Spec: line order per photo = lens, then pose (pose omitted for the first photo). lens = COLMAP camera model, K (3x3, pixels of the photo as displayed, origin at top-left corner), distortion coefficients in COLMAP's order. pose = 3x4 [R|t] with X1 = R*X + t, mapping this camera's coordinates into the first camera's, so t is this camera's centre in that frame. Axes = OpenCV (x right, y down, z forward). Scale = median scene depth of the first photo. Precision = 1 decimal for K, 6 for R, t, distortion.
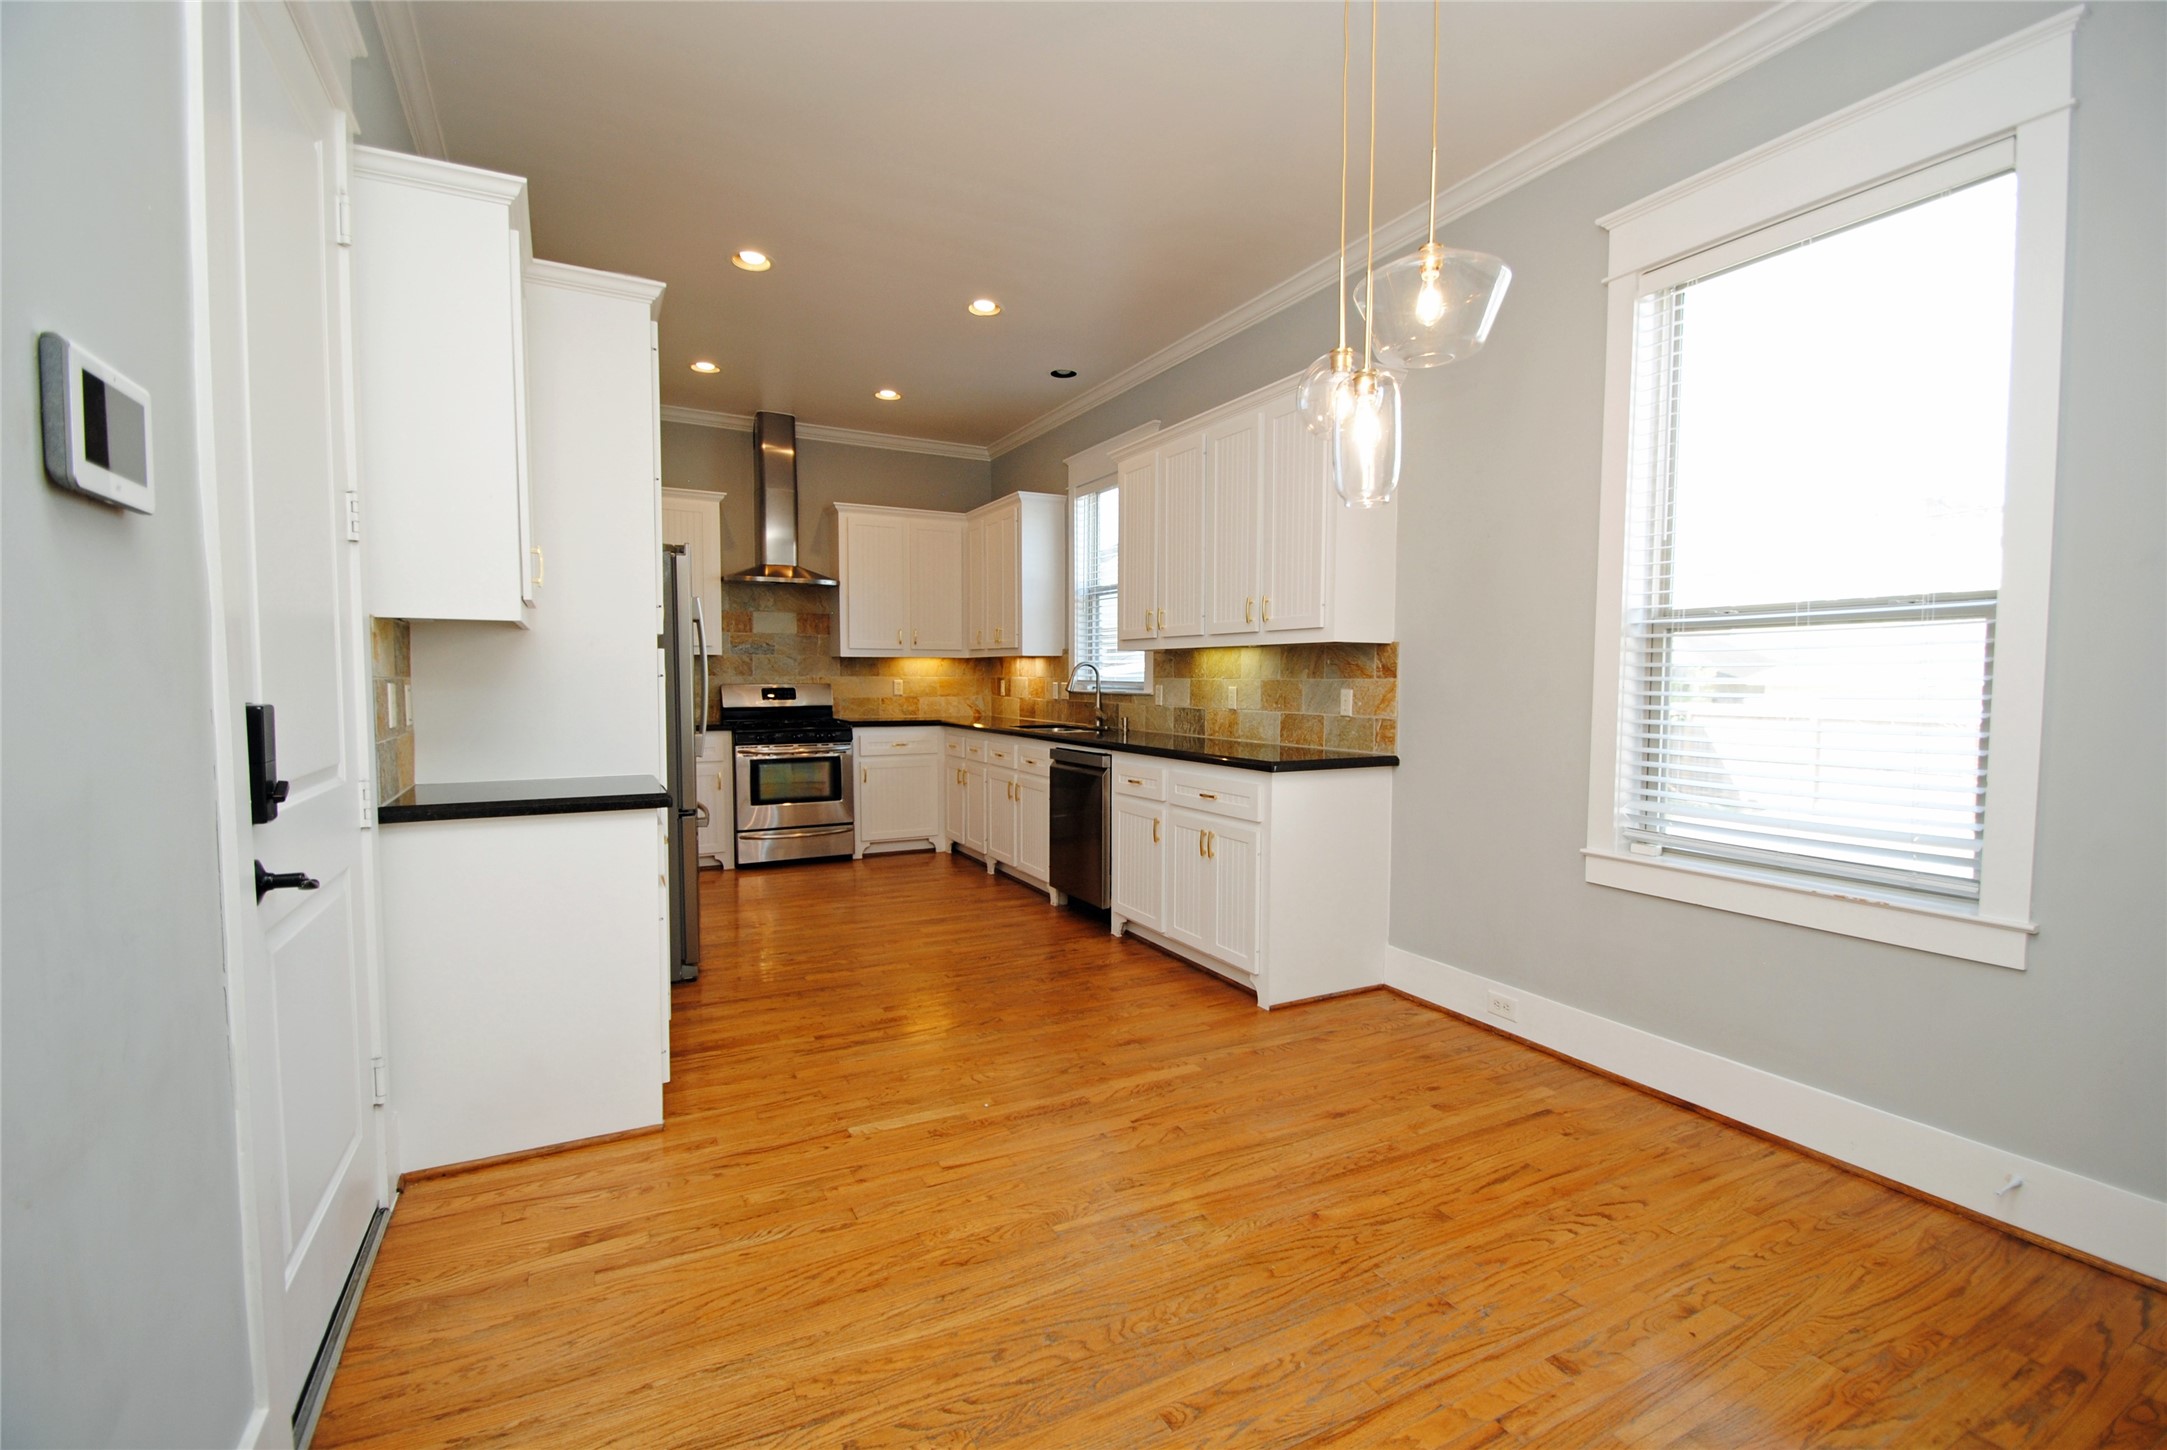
lens RADIAL K [[952.2, 0, 1071.9], [0, 952.2, 738.7], [0, 0, 1]] dist [-0.012817, -0.001900]
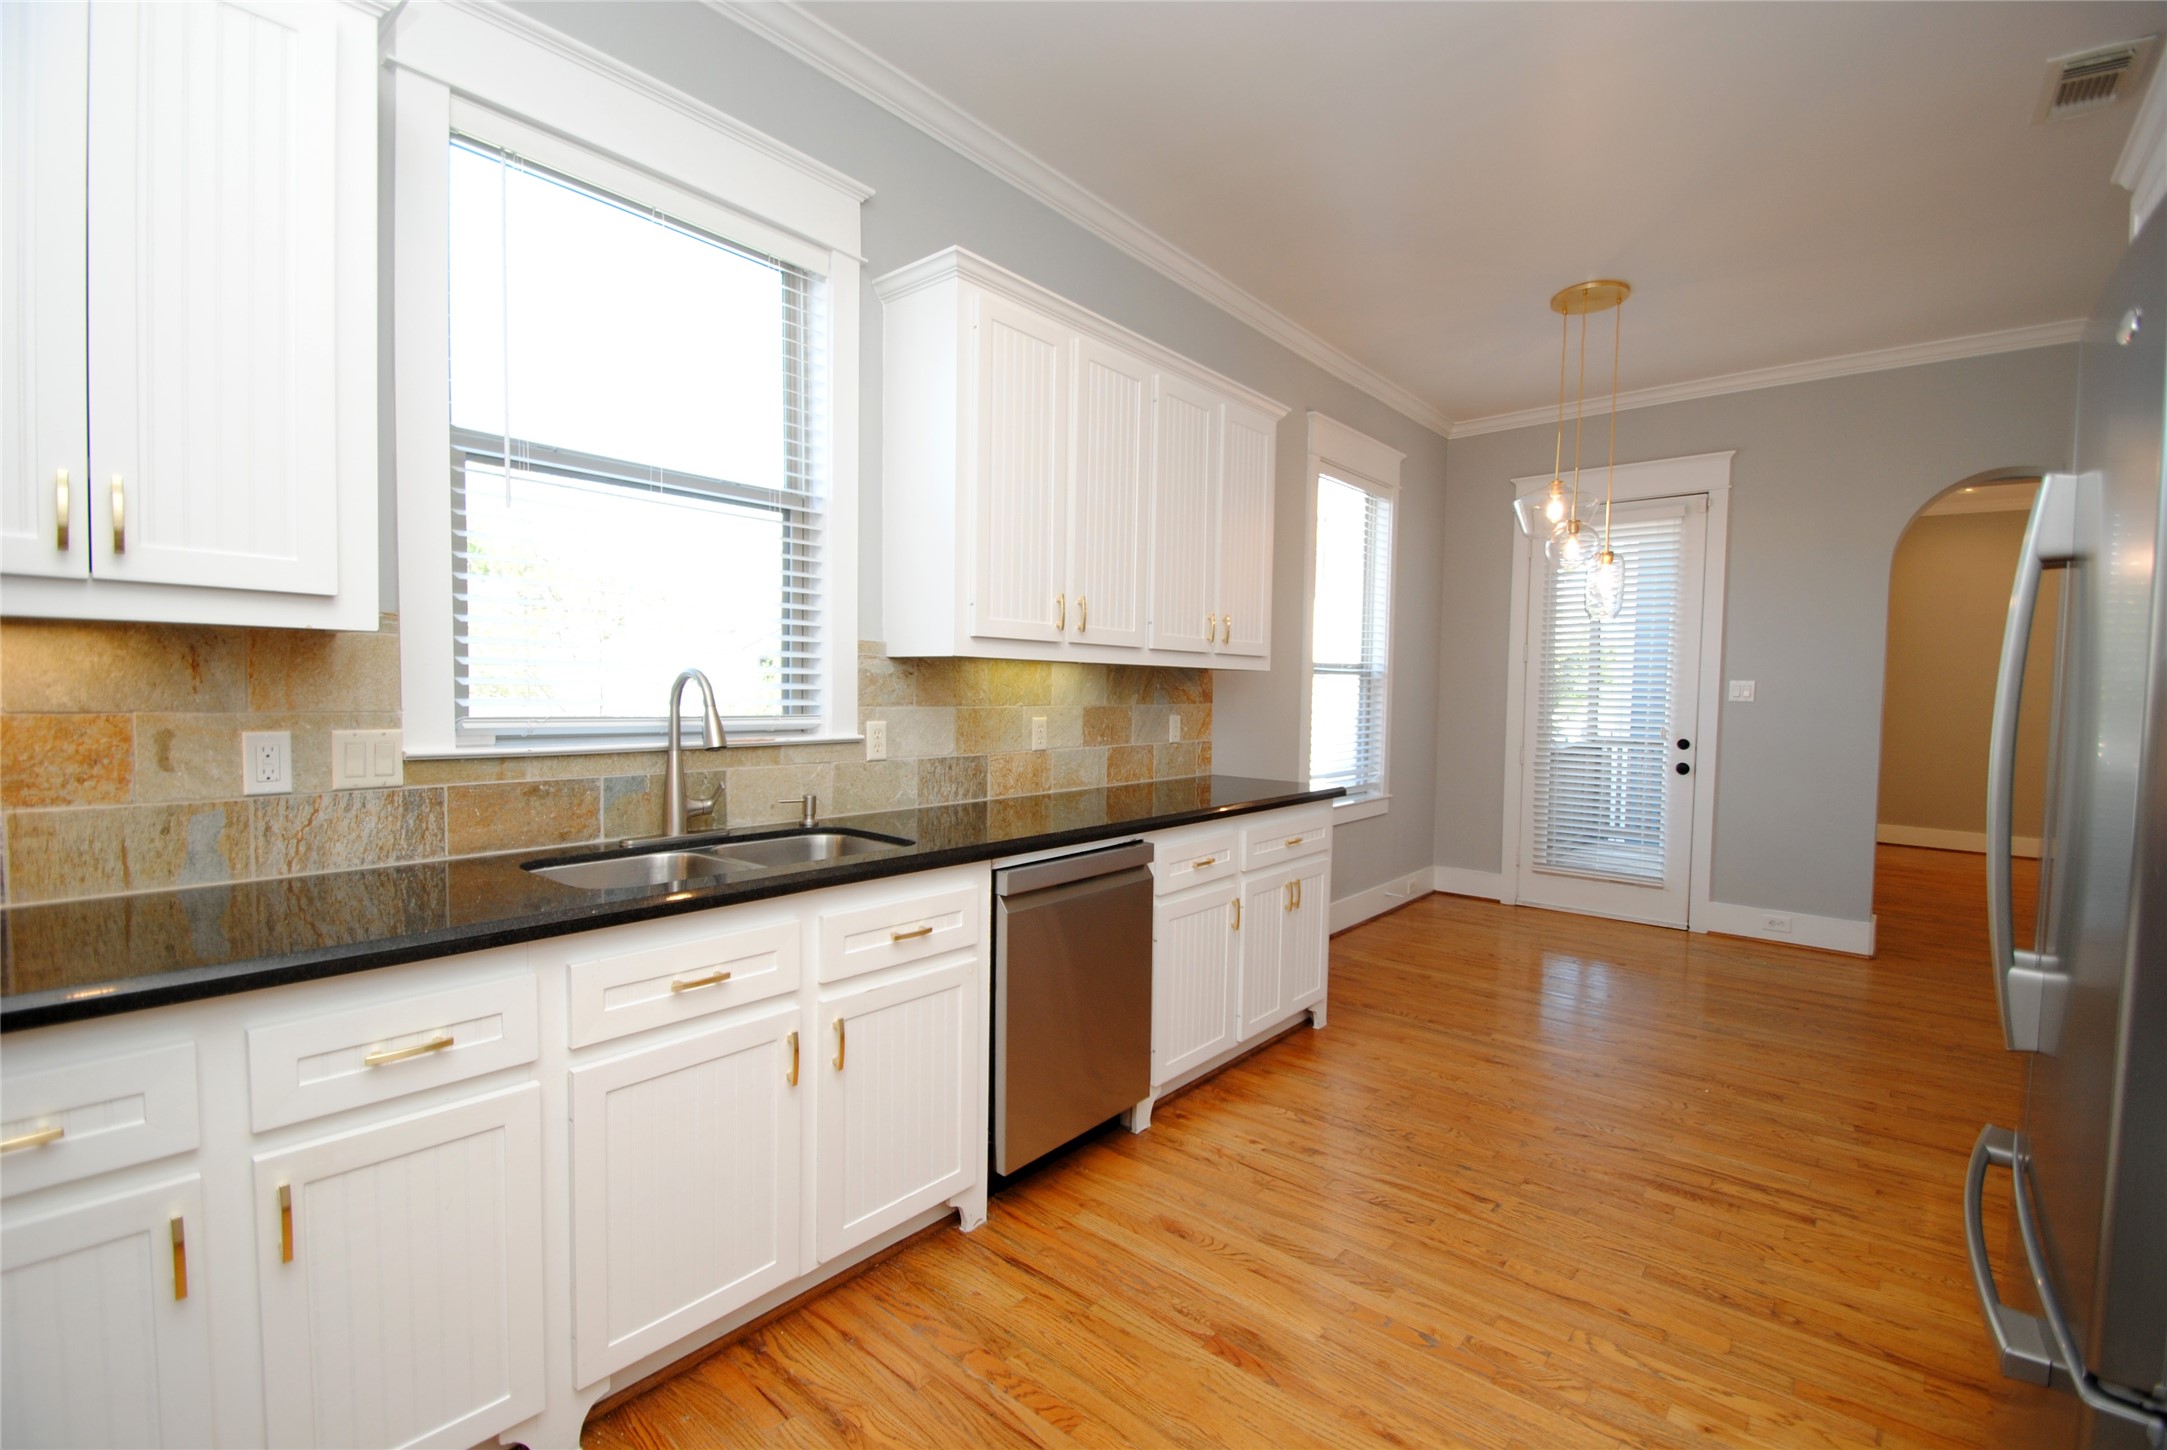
lens RADIAL K [[952.2, 0, 1094.9], [0, 952.2, 726.7], [0, 0, 1]] dist [-0.012817, -0.001900]
pose [[-0.389603, -0.052198, 0.919502, -0.524452], [0.040371, 0.996465, 0.073673, -0.105171], [-0.920098, 0.065824, -0.386119, 1.323190]]
